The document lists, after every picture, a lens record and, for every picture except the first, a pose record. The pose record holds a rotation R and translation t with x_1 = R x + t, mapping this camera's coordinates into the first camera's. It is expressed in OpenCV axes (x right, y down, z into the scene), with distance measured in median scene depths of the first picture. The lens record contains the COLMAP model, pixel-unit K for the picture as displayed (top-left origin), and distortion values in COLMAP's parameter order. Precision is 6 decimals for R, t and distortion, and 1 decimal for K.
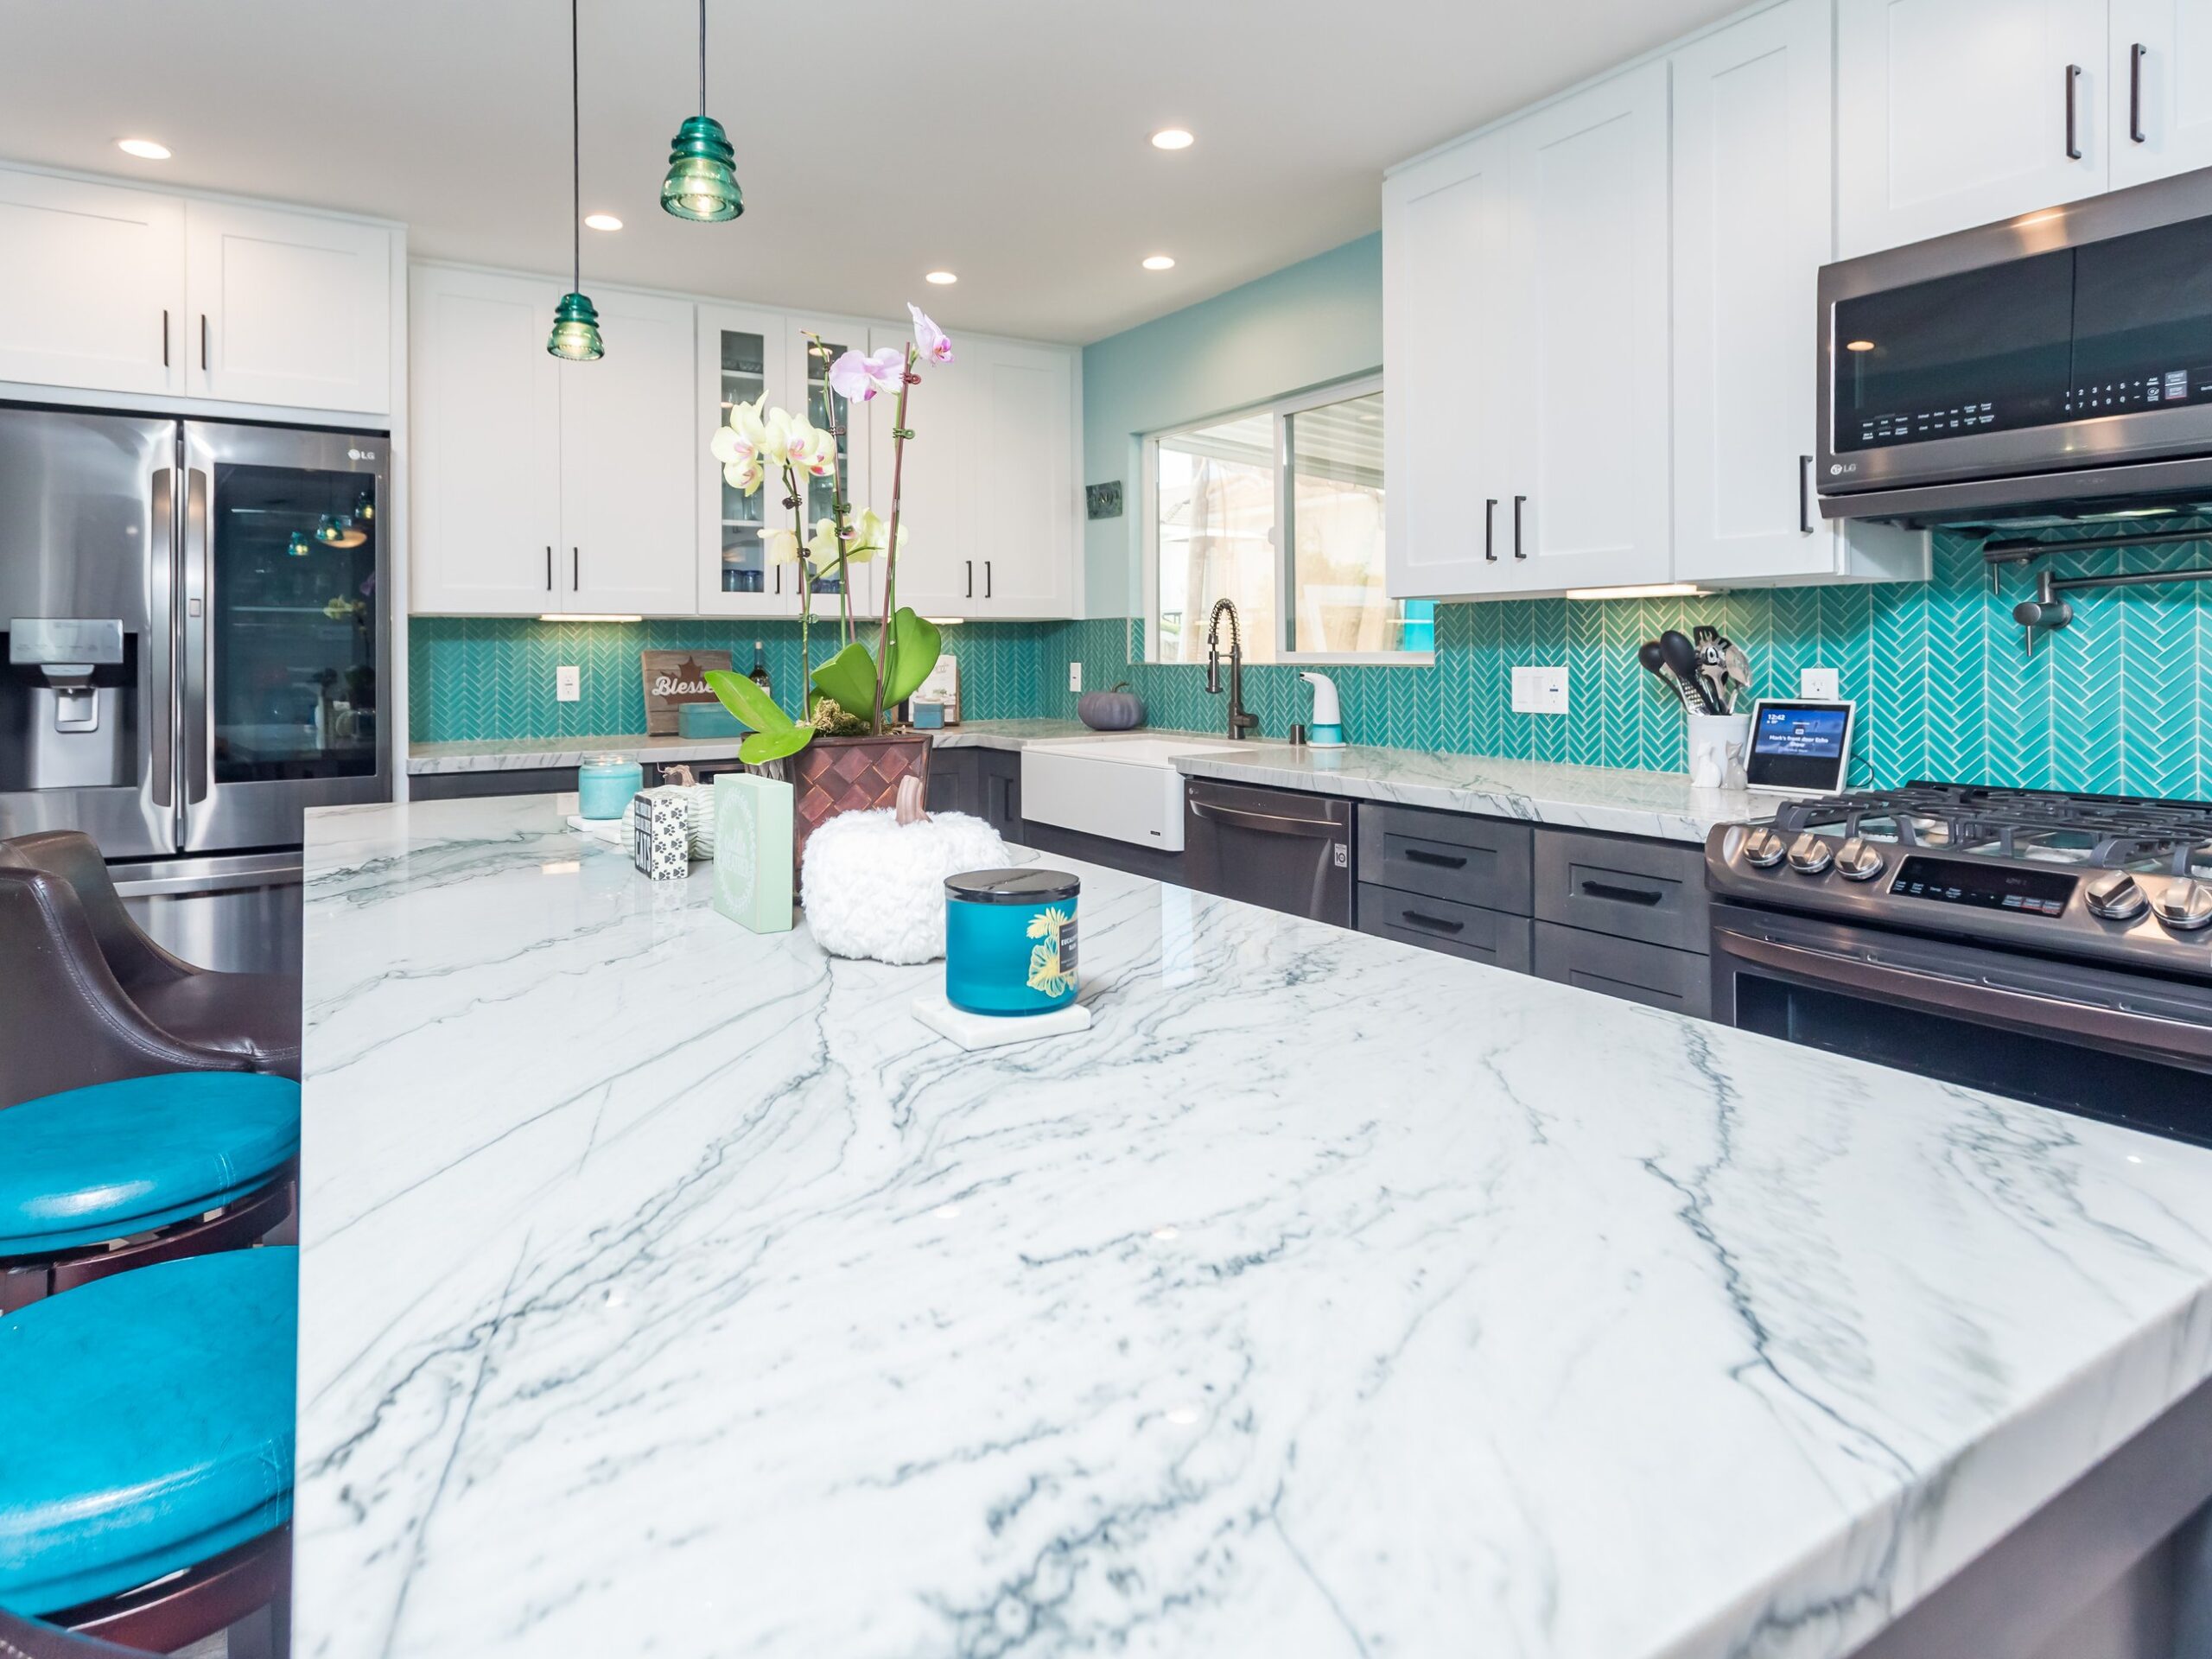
lens RADIAL K [[1260.0, 0, 1015.0], [0, 1260.0, 647.6], [0, 0, 1]] dist [0.000605, 0.000191]
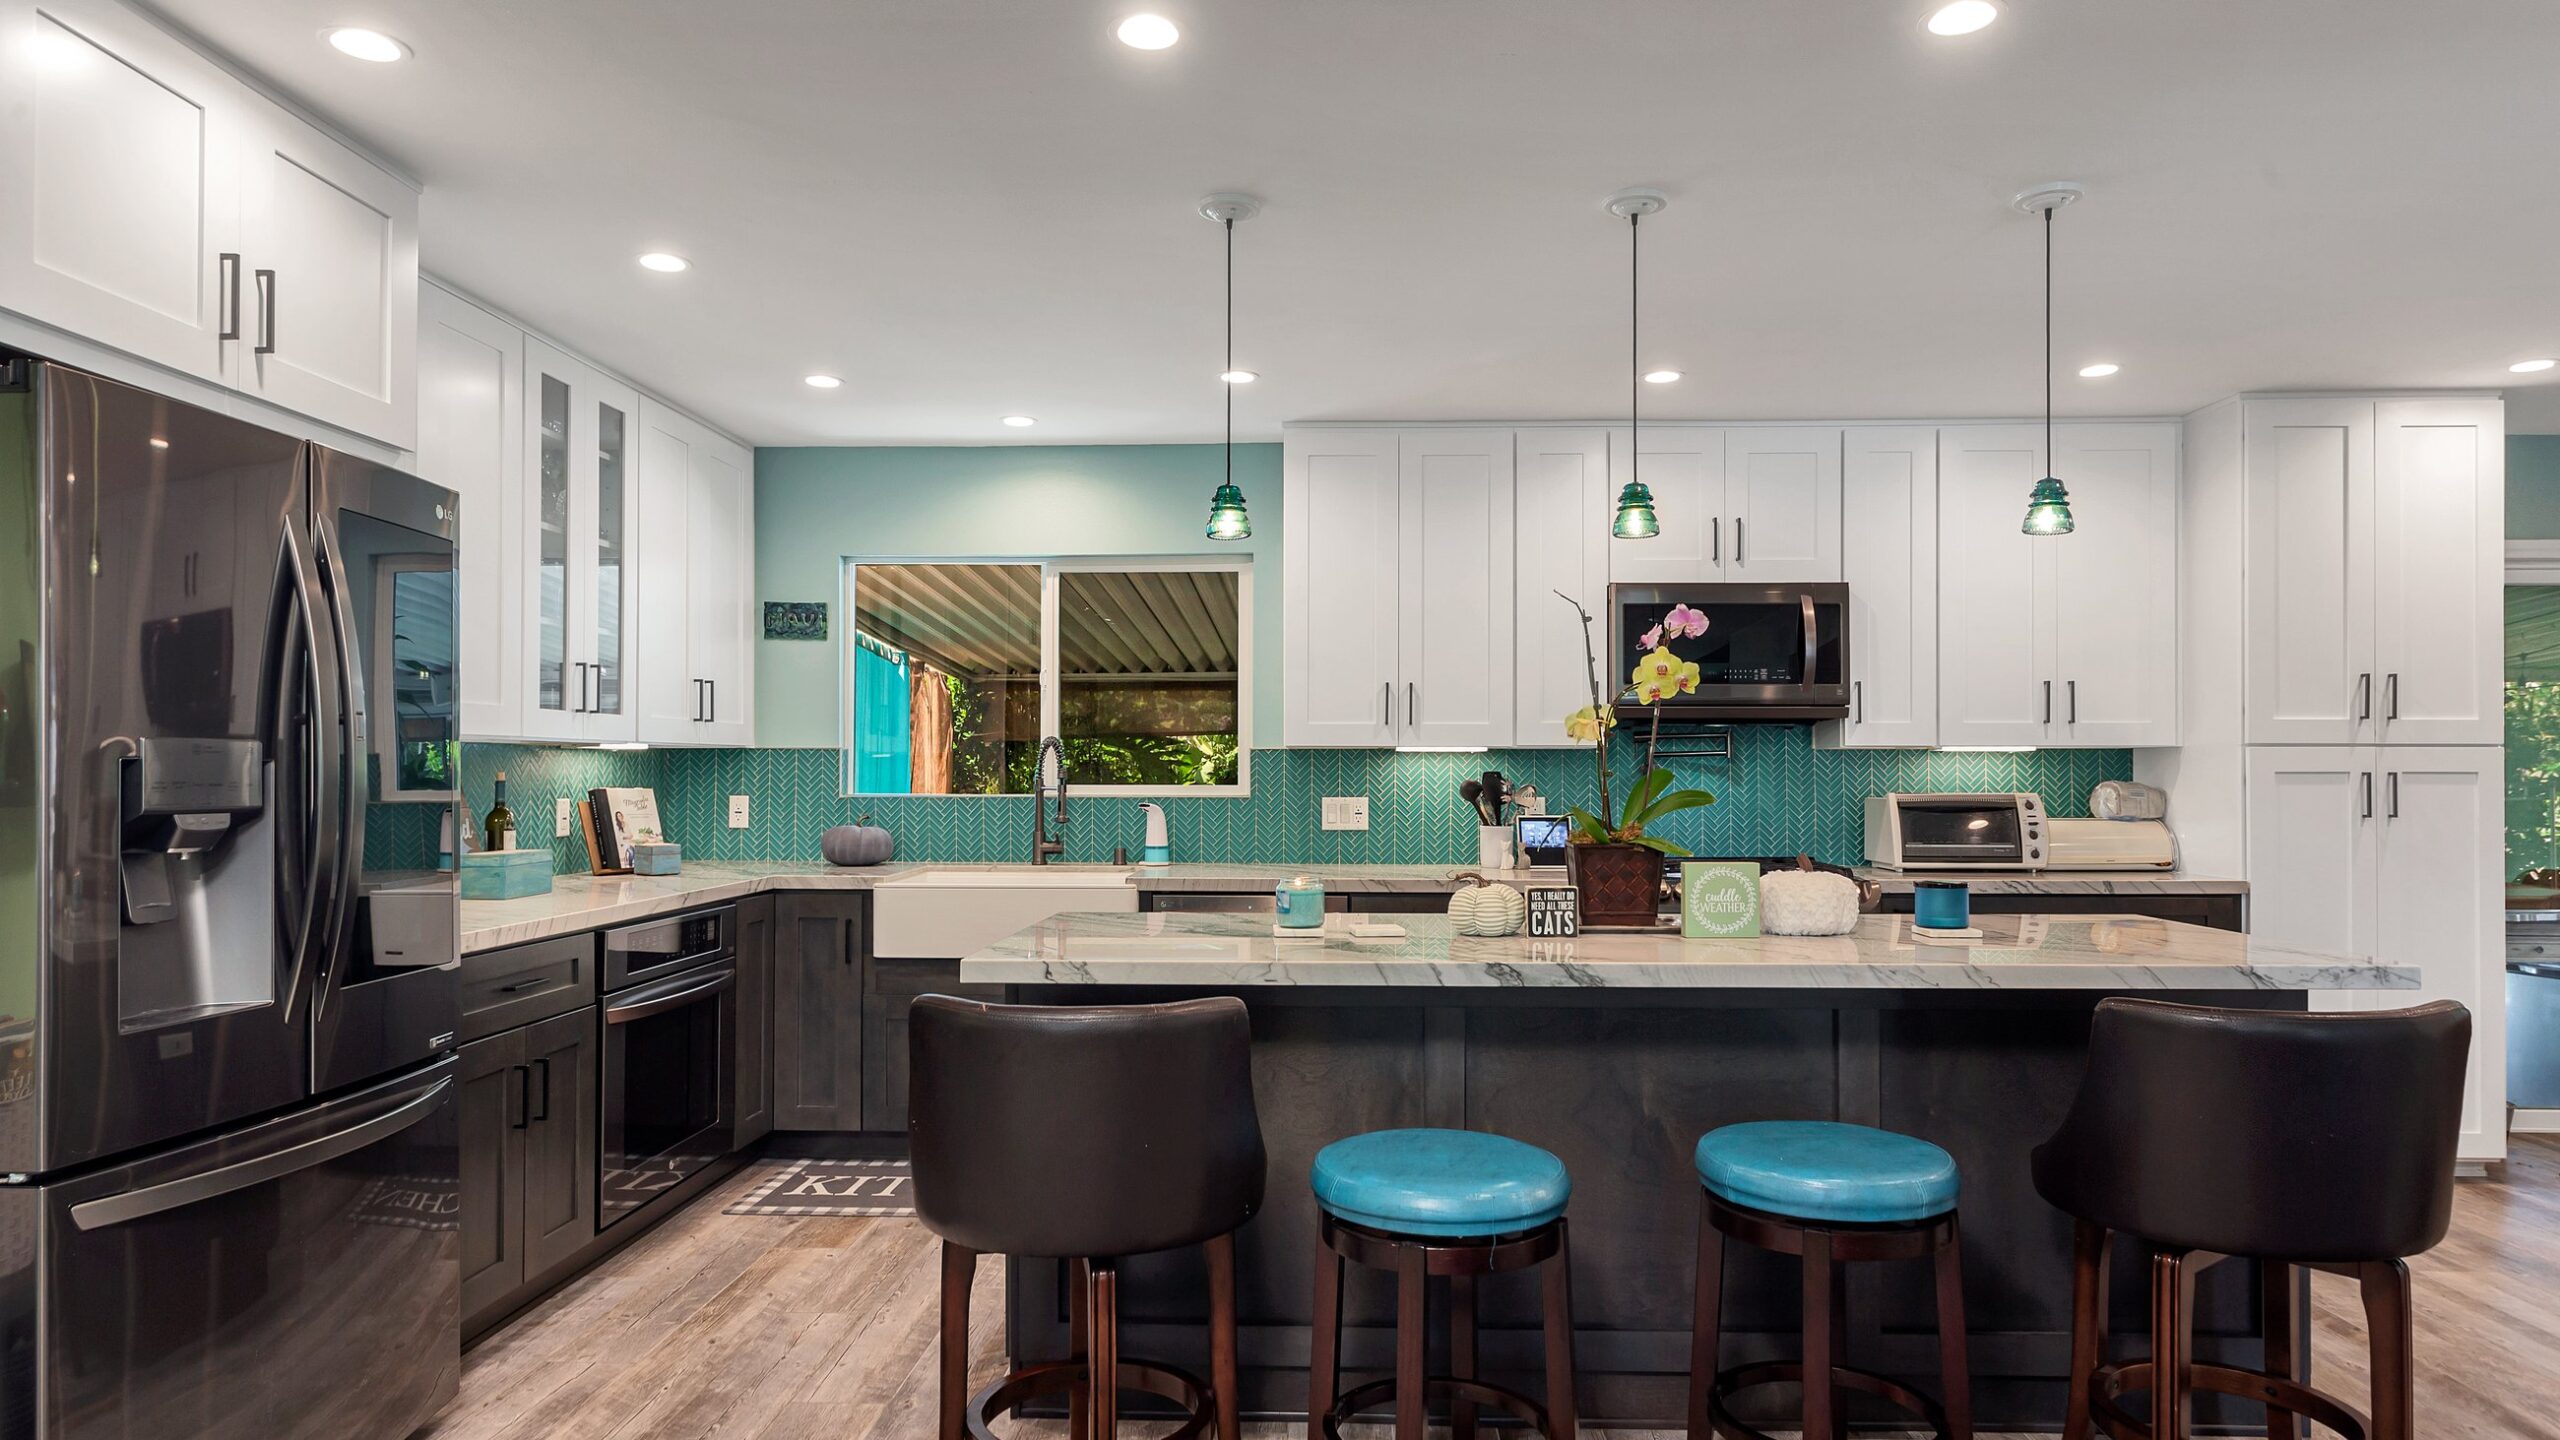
lens RADIAL K [[1508.6, 0, 1315.2], [0, 1508.6, 758.0], [0, 0, 1]] dist [-0.007406, 0.000369]
pose [[0.517863, 0.012931, 0.855366, -1.083042], [-0.006762, 0.999916, -0.011022, -0.010079], [-0.855437, -0.000076, 0.517907, 0.152417]]
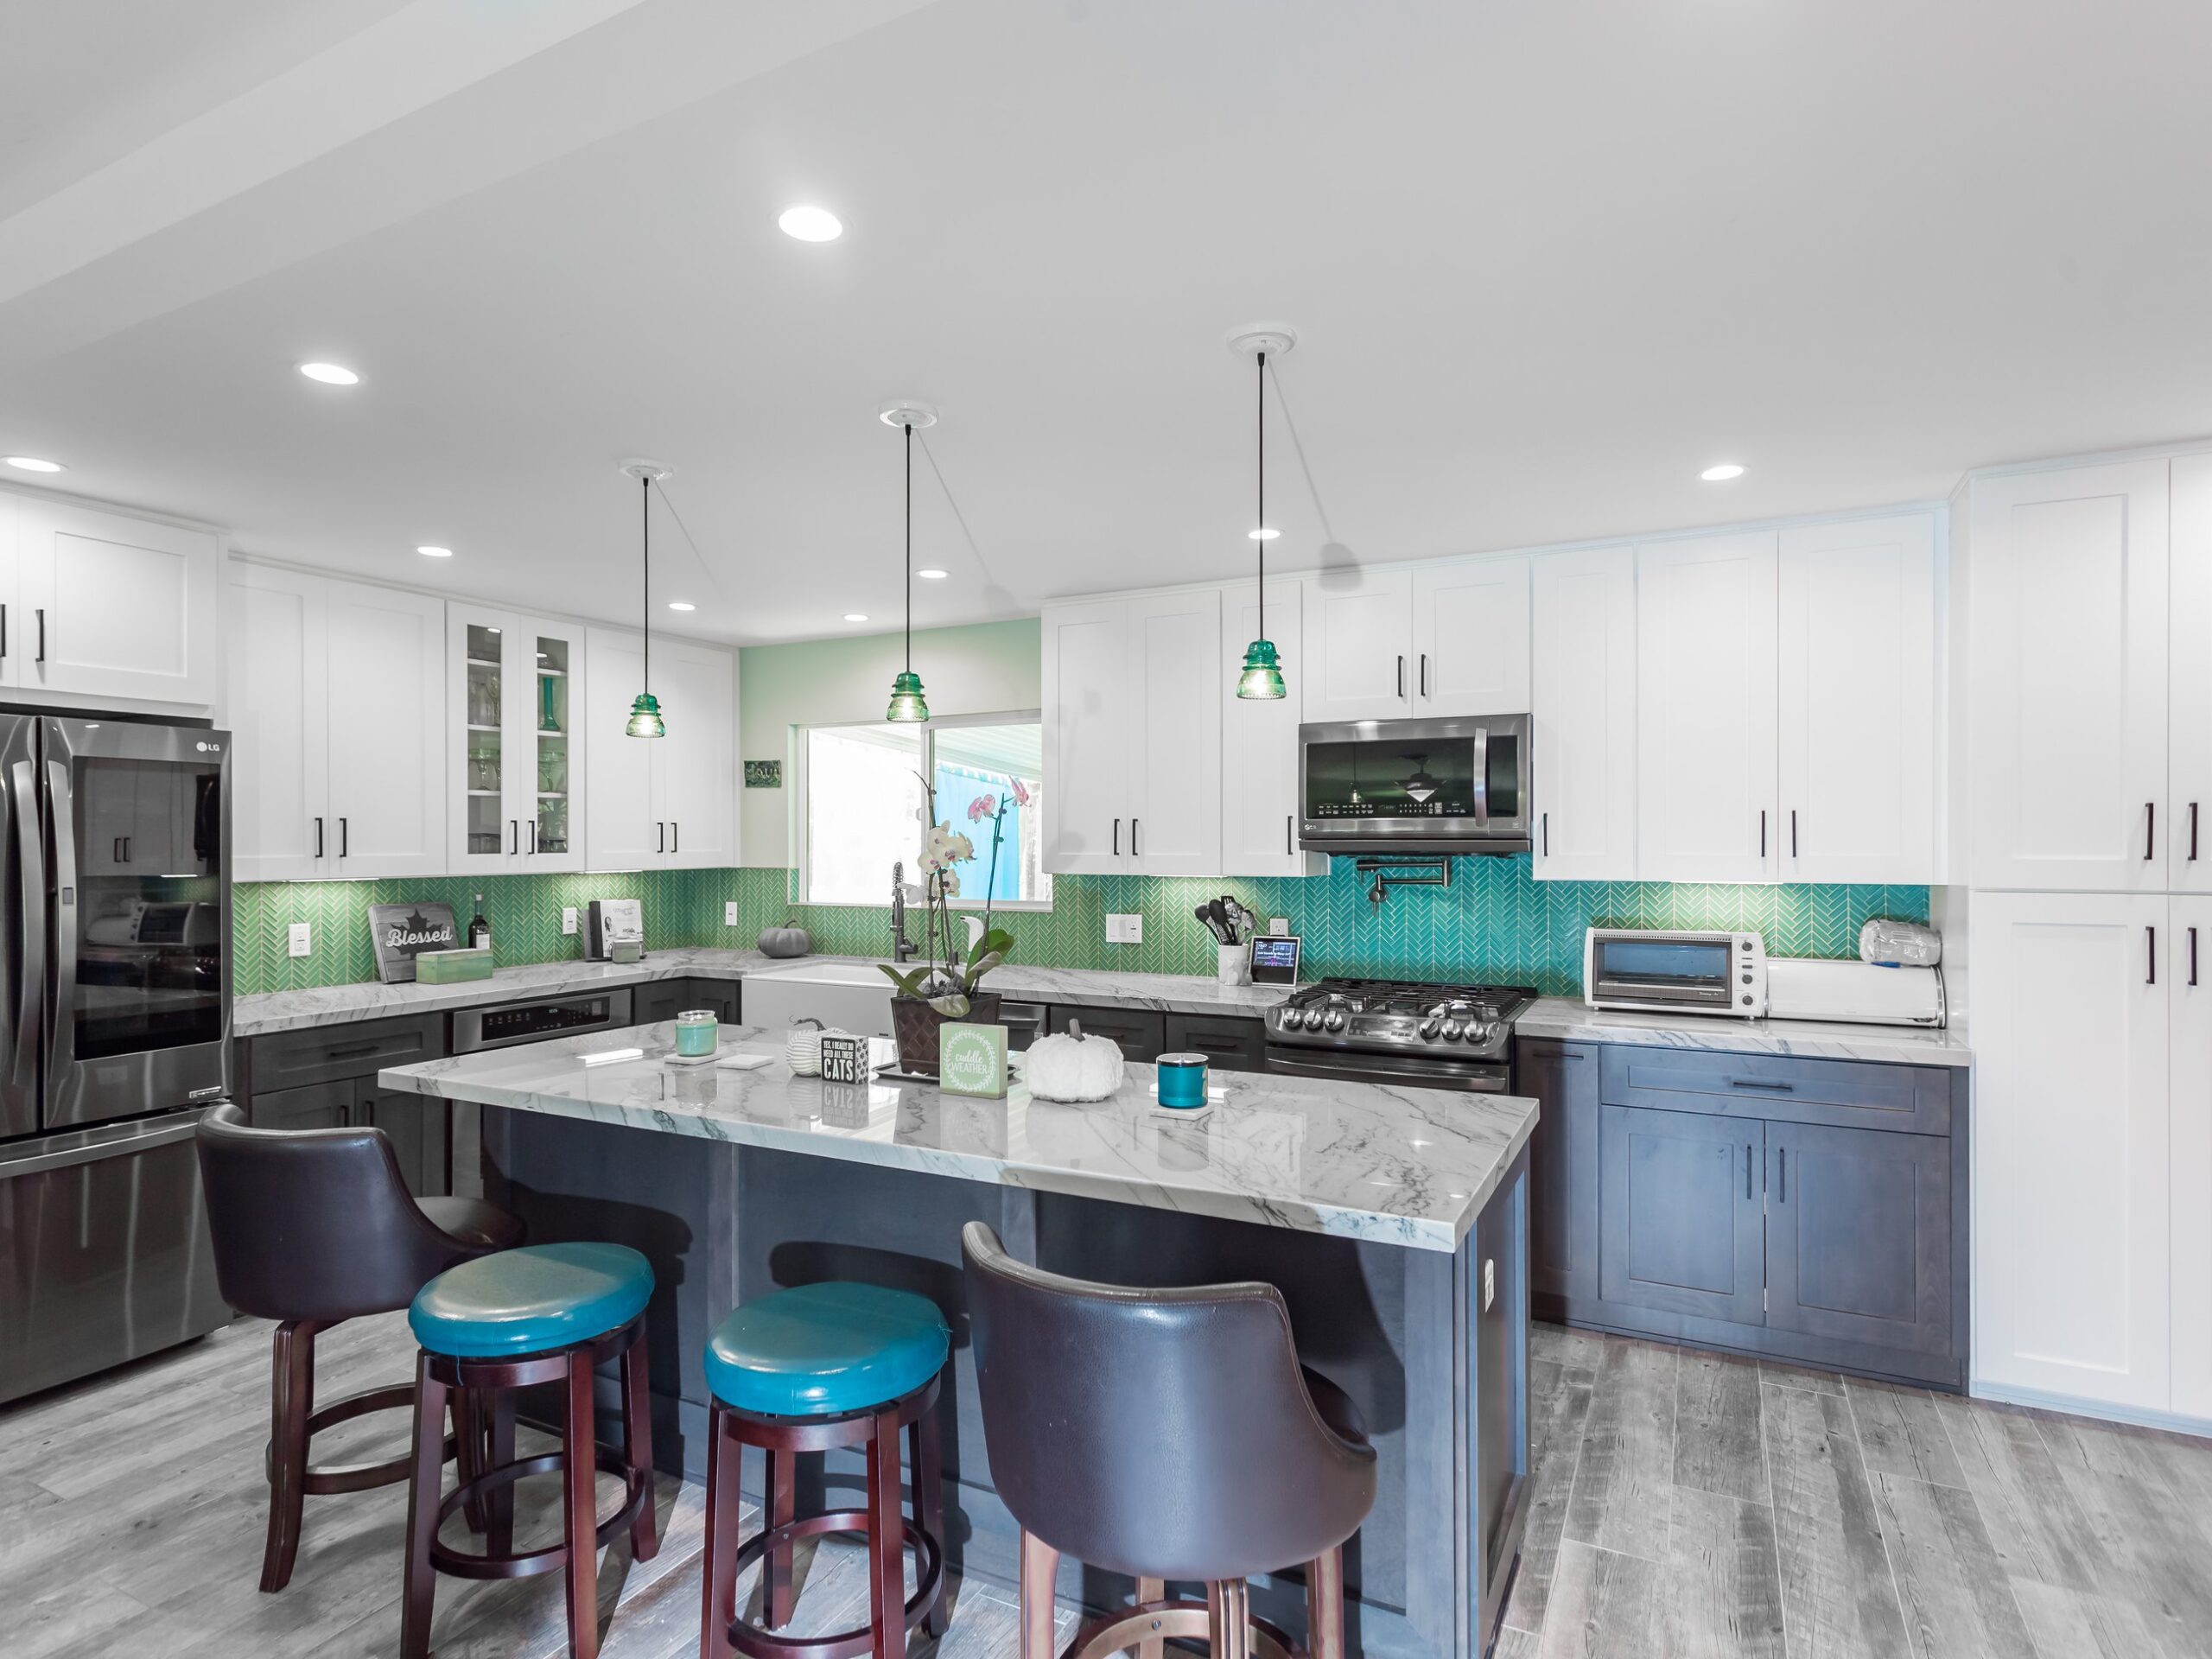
lens RADIAL K [[1215.5, 0, 1095.7], [0, 1215.5, 839.1], [0, 0, 1]] dist [-0.008376, 0.002144]
pose [[0.842041, 0.003673, 0.539401, -0.483823], [-0.004374, 0.999990, 0.000019, -0.084907], [-0.539396, -0.002375, 0.842049, -0.324761]]
